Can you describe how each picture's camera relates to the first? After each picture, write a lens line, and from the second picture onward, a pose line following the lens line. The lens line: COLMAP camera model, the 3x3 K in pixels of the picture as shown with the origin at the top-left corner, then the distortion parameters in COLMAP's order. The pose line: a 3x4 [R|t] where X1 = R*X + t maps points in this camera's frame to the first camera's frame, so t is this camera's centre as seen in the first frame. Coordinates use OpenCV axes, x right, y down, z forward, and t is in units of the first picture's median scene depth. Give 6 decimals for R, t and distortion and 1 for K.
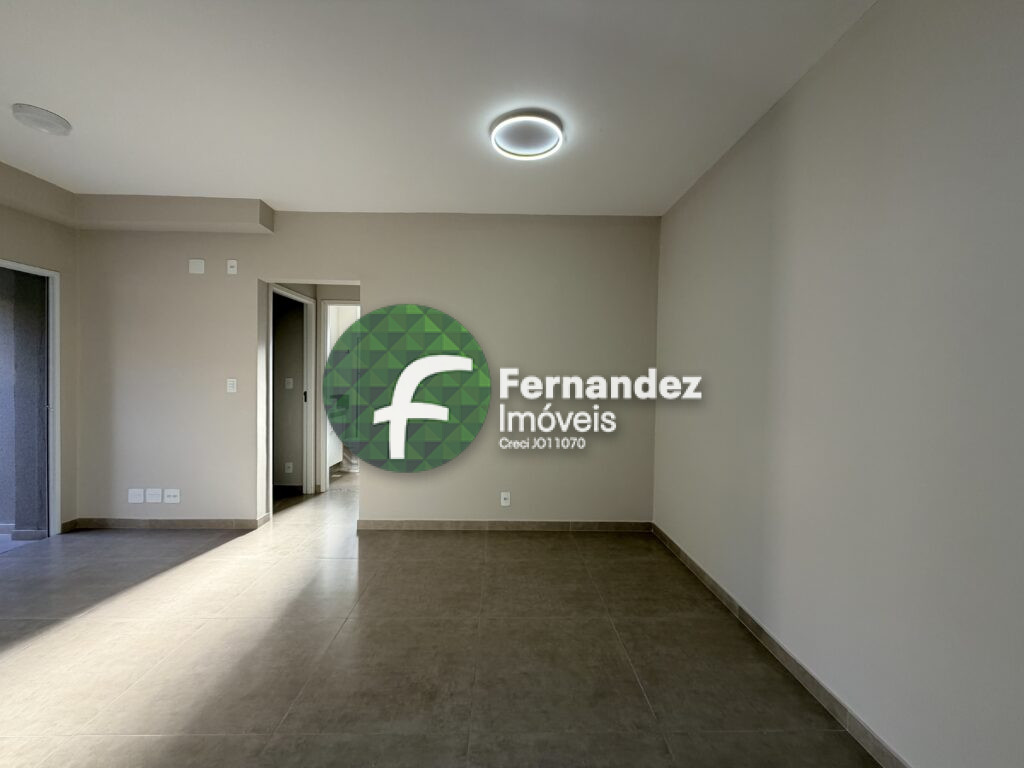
lens RADIAL K [[407.4, 0, 510.7], [0, 407.4, 380.5], [0, 0, 1]] dist [0.002037, -0.000365]
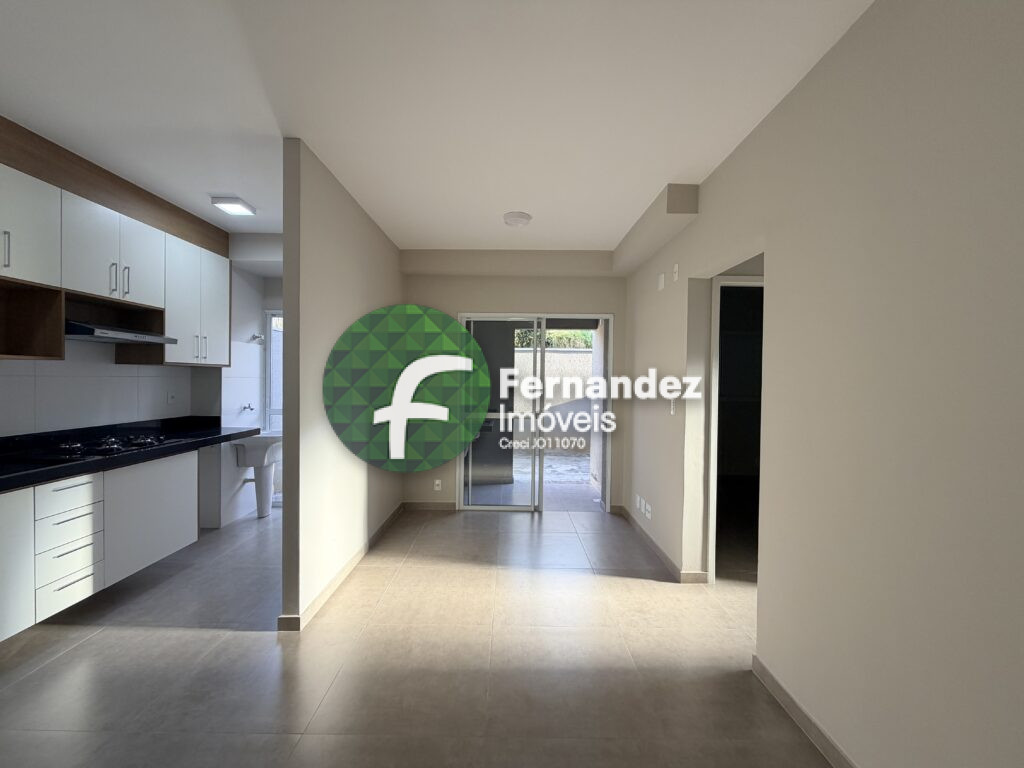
lens RADIAL K [[407.4, 0, 509.2], [0, 407.4, 384.6], [0, 0, 1]] dist [0.002037, -0.000365]
pose [[-0.027633, -0.000419, -0.999618, 0.319985], [-0.021499, 0.999769, 0.000175, -0.044659], [0.999387, 0.021495, -0.027636, 1.028973]]
